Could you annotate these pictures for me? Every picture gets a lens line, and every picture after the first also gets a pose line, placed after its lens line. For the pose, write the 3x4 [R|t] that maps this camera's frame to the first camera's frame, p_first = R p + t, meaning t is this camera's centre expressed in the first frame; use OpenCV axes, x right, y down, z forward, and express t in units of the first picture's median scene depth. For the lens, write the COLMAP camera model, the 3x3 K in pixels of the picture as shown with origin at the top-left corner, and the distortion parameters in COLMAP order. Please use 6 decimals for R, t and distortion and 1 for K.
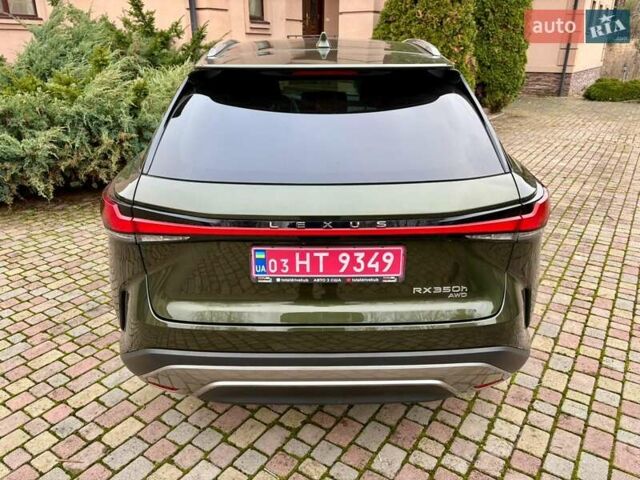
lens RADIAL K [[481.8, 0, 322.1], [0, 481.8, 240.3], [0, 0, 1]] dist [0.082263, -0.094117]
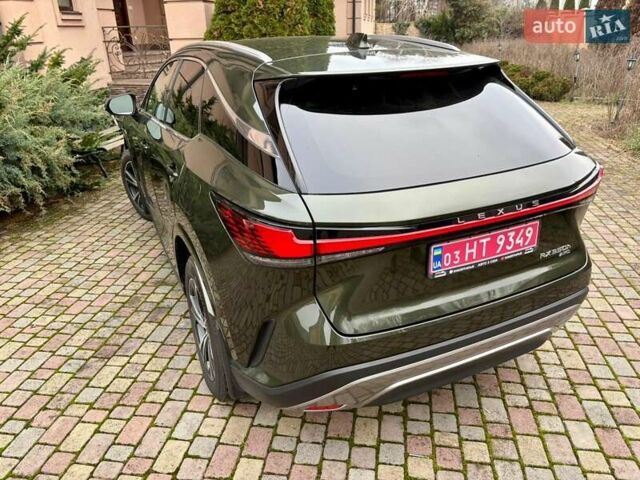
lens RADIAL K [[483.8, 0, 320.8], [0, 483.8, 240.1], [0, 0, 1]] dist [0.049882, -0.044232]
pose [[0.906631, -0.188961, 0.377246, -0.372715], [0.179917, 0.981885, 0.059430, -0.050979], [-0.381642, 0.013993, 0.924204, 0.060056]]
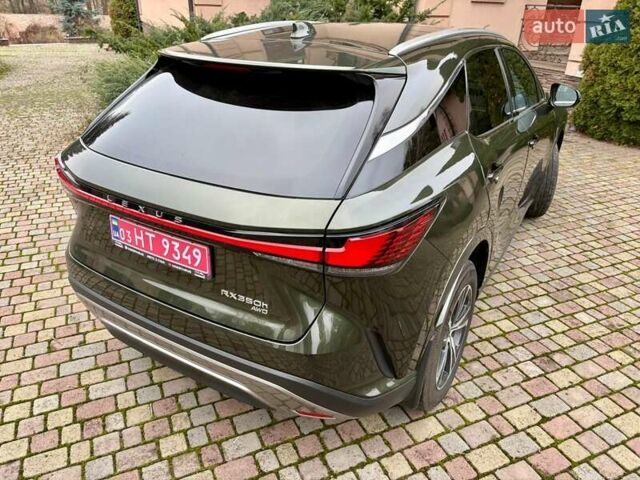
lens RADIAL K [[485.8, 0, 320.0], [0, 485.8, 240.0], [0, 0, 1]] dist [0.062496, -0.069699]
pose [[0.849474, 0.249592, -0.464863, 0.418575], [-0.219689, 0.968350, 0.118471, -0.087012], [0.479719, 0.001488, 0.877421, 0.101914]]
